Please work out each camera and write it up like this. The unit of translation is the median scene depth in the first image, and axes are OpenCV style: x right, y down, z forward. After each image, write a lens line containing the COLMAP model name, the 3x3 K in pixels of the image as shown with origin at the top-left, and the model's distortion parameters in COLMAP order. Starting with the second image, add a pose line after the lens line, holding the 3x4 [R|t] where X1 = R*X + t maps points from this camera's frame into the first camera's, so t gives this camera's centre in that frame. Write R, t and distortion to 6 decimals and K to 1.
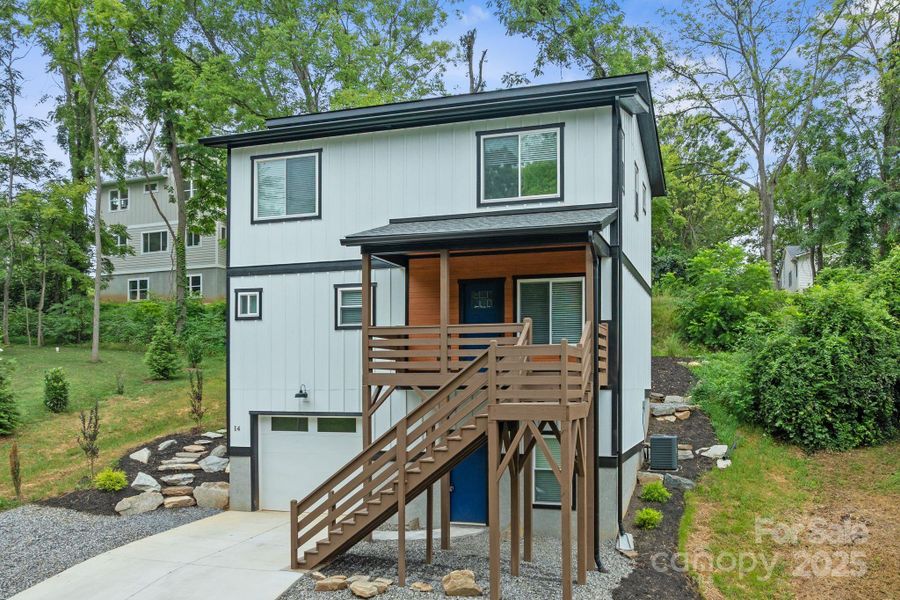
lens RADIAL K [[681.9, 0, 486.8], [0, 681.9, 390.5], [0, 0, 1]] dist [-0.038653, -0.006115]
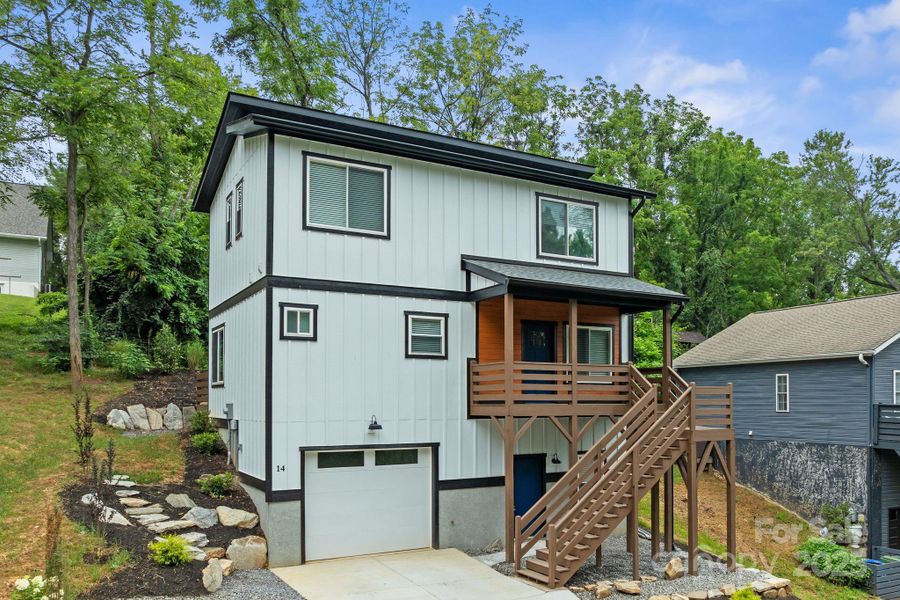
lens RADIAL K [[736.3, 0, 490.5], [0, 736.3, 390.2], [0, 0, 1]] dist [-0.047489, 0.018128]
pose [[0.687366, 0.011358, 0.726222, -0.886342], [0.007050, 0.999726, -0.022308, -0.019507], [-0.726277, 0.020454, 0.687098, 0.198072]]
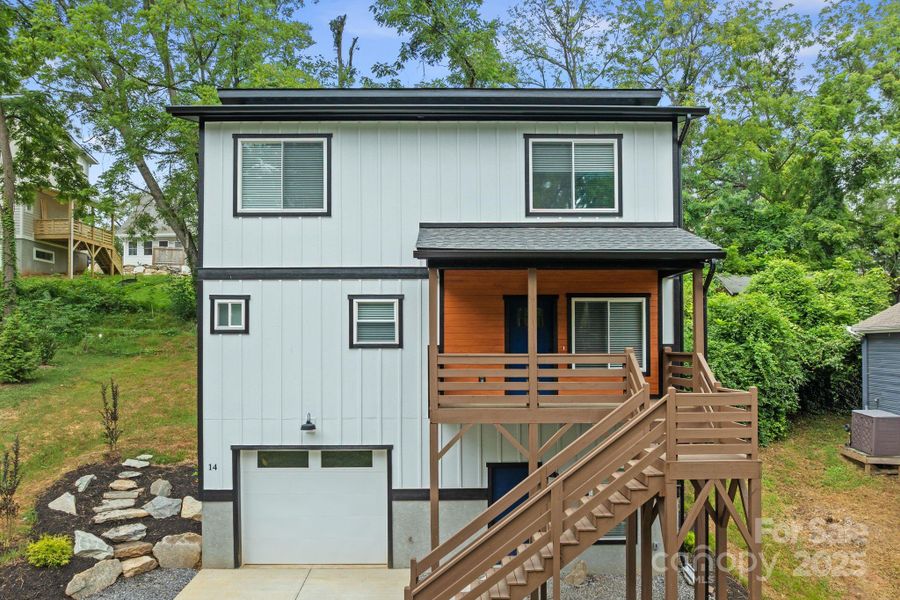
lens RADIAL K [[628.4, 0, 437.1], [0, 628.4, 342.6], [0, 0, 1]] dist [-0.048881, 0.020682]
pose [[0.959023, -0.001804, 0.283323, -0.337287], [0.007850, 0.999765, -0.020206, -0.078864], [-0.283220, 0.021603, 0.958812, 0.217357]]
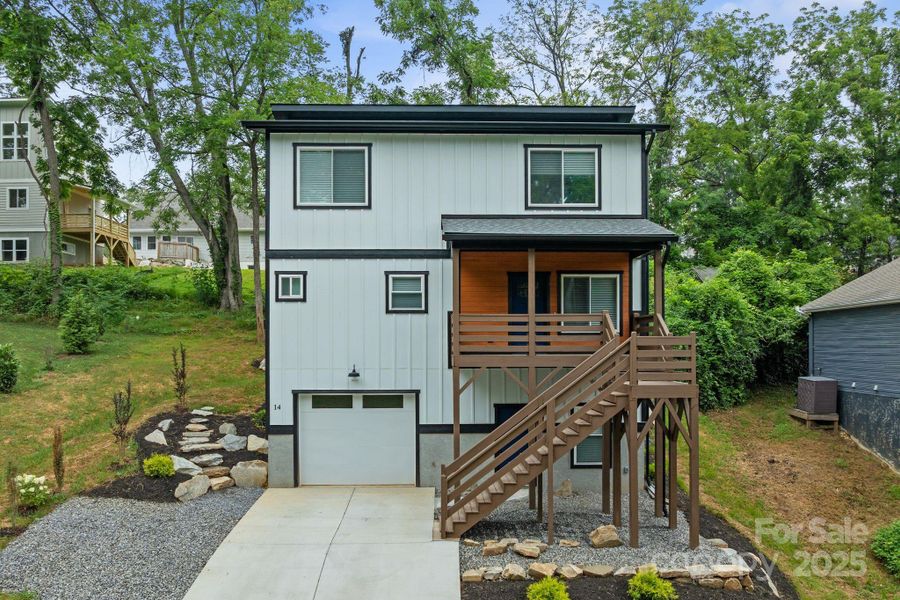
lens RADIAL K [[628.4, 0, 424.7], [0, 628.4, 348.7], [0, 0, 1]] dist [-0.048881, 0.020682]
pose [[0.958363, -0.002906, 0.285538, -0.443871], [0.005126, 0.999962, -0.007026, -0.025774], [-0.285507, 0.008197, 0.958342, 0.032512]]
